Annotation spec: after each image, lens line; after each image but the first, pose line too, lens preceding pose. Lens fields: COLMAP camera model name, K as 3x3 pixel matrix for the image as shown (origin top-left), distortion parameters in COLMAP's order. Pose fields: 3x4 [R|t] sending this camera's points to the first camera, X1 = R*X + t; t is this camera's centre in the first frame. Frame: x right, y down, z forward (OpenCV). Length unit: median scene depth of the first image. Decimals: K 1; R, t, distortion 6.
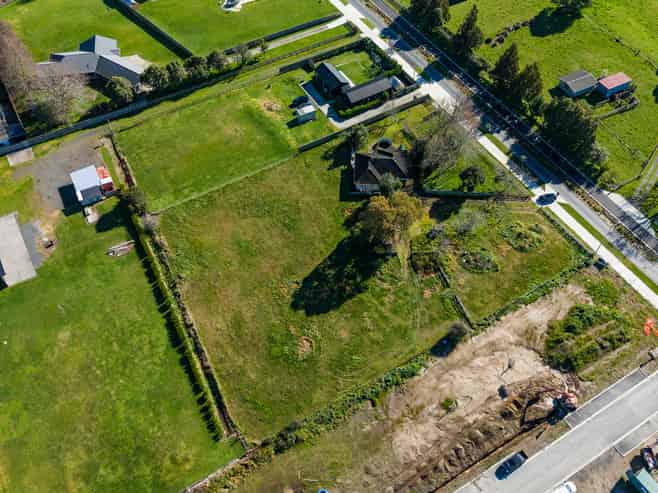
lens RADIAL K [[581.8, 0, 329.0], [0, 581.8, 246.5], [0, 0, 1]] dist [0.111086, -0.217274]
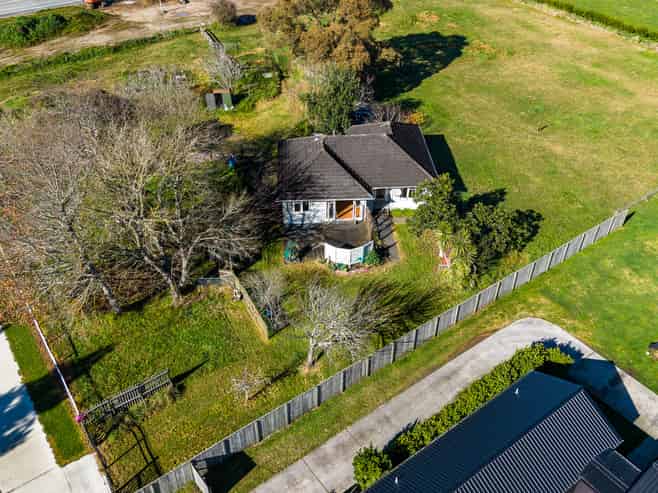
lens RADIAL K [[581.8, 0, 329.0], [0, 581.8, 246.5], [0, 0, 1]] dist [0.111086, -0.217274]
pose [[-0.995400, 0.050473, -0.081437, 0.139028], [-0.083286, -0.035688, 0.995886, -0.497229], [0.047359, 0.998088, 0.039728, 1.068089]]
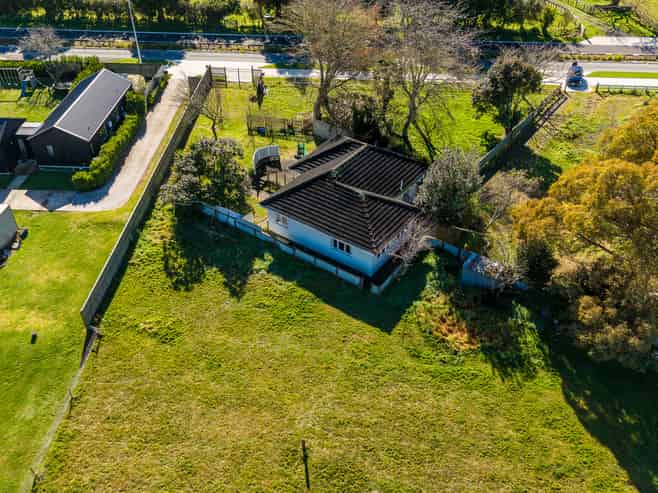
lens RADIAL K [[581.8, 0, 329.0], [0, 581.8, 246.5], [0, 0, 1]] dist [0.111086, -0.217274]
pose [[0.541580, -0.518884, 0.661400, -0.155771], [0.674629, 0.737687, 0.026320, -0.133990], [-0.501564, 0.431946, 0.749571, 0.800827]]
